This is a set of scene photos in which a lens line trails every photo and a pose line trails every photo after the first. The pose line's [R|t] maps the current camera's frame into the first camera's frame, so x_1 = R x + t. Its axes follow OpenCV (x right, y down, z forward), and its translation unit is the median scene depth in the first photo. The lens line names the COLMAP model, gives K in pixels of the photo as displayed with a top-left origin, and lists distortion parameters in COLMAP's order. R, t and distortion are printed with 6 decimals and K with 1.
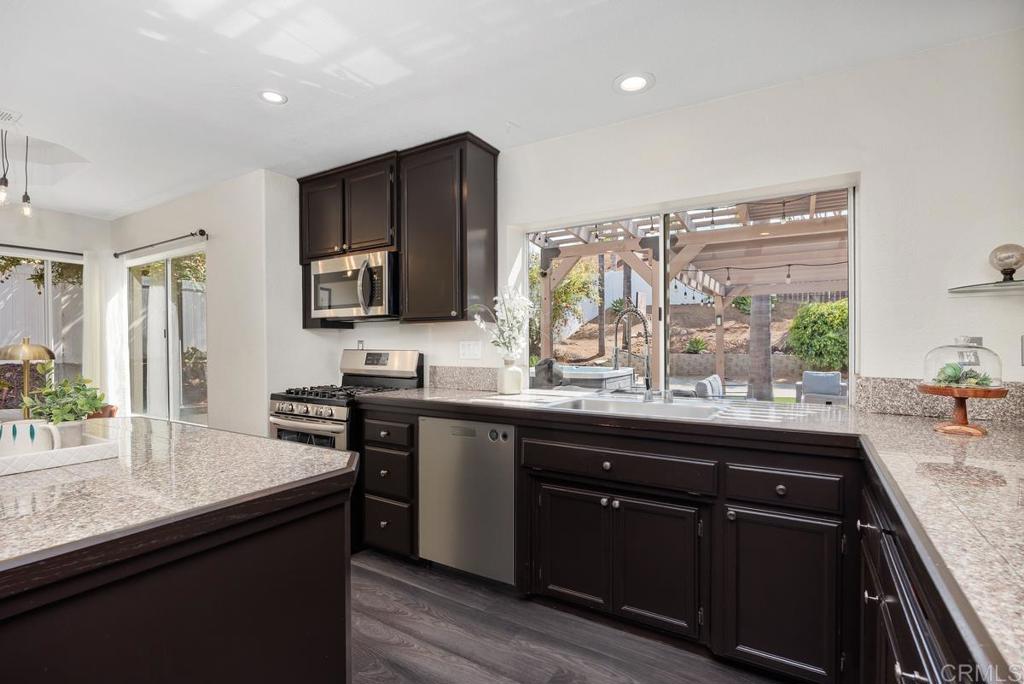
lens RADIAL K [[487.6, 0, 492.7], [0, 487.6, 344.6], [0, 0, 1]] dist [-0.004613, -0.000273]
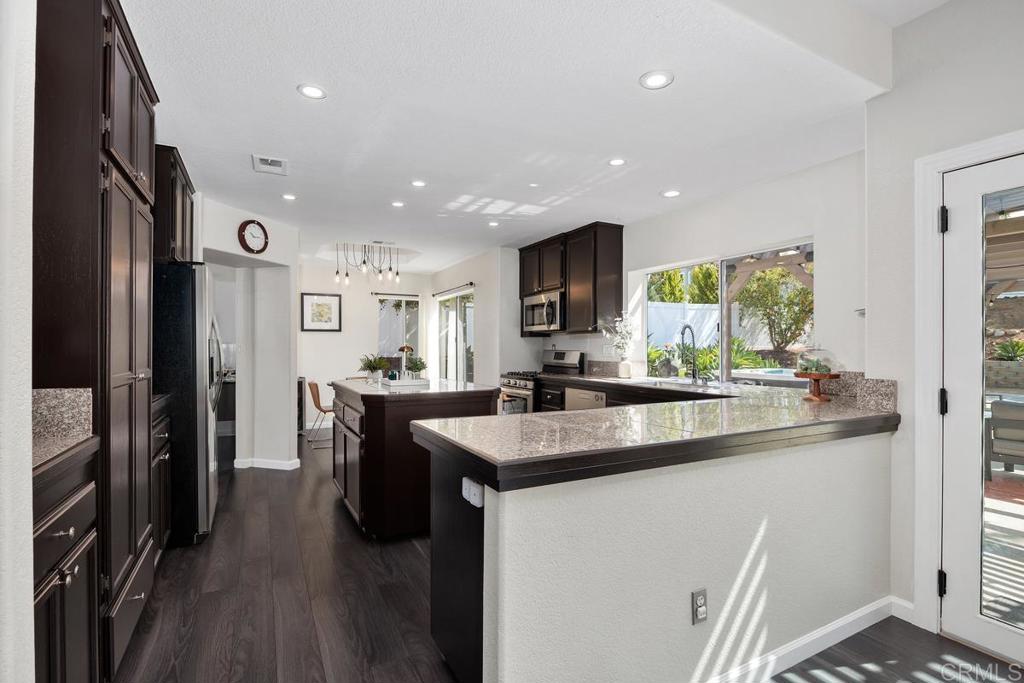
lens RADIAL K [[484.2, 0, 511.9], [0, 484.2, 344.4], [0, 0, 1]] dist [-0.004171, -0.000443]
pose [[0.872959, 0.002057, -0.487789, 0.433976], [-0.004954, 0.999977, -0.004648, -0.000336], [0.487768, 0.006474, 0.872949, -0.514904]]
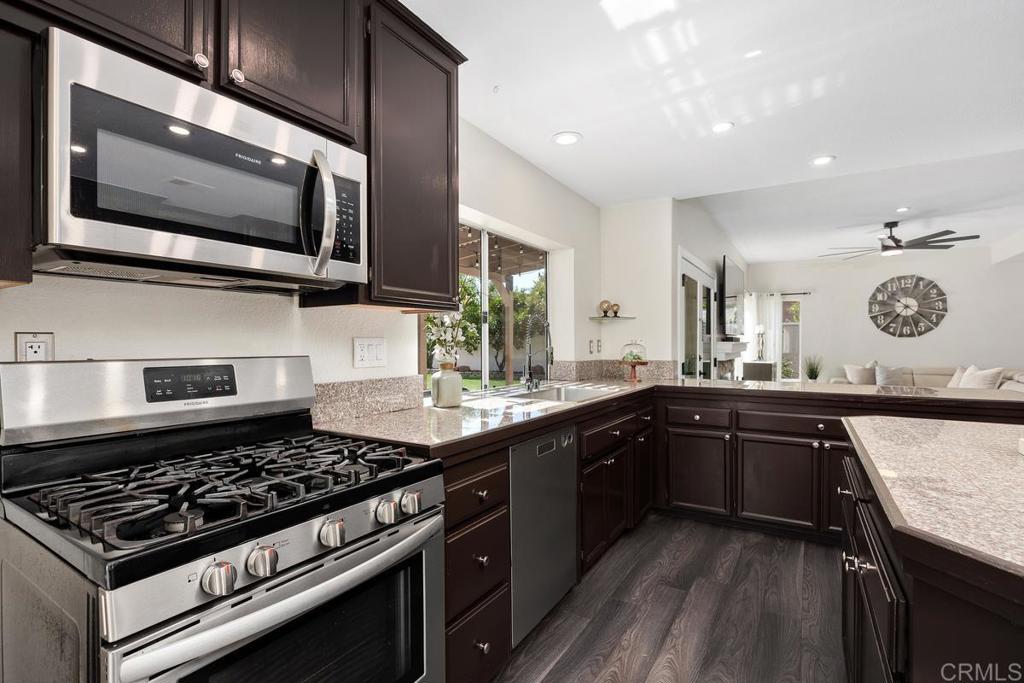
lens RADIAL K [[484.2, 0, 511.9], [0, 484.2, 344.4], [0, 0, 1]] dist [-0.004171, -0.000443]
pose [[-0.018837, -0.000758, 0.999822, -0.665114], [0.004881, 0.999988, 0.000850, 0.000750], [-0.999811, 0.004896, -0.018833, 0.800285]]
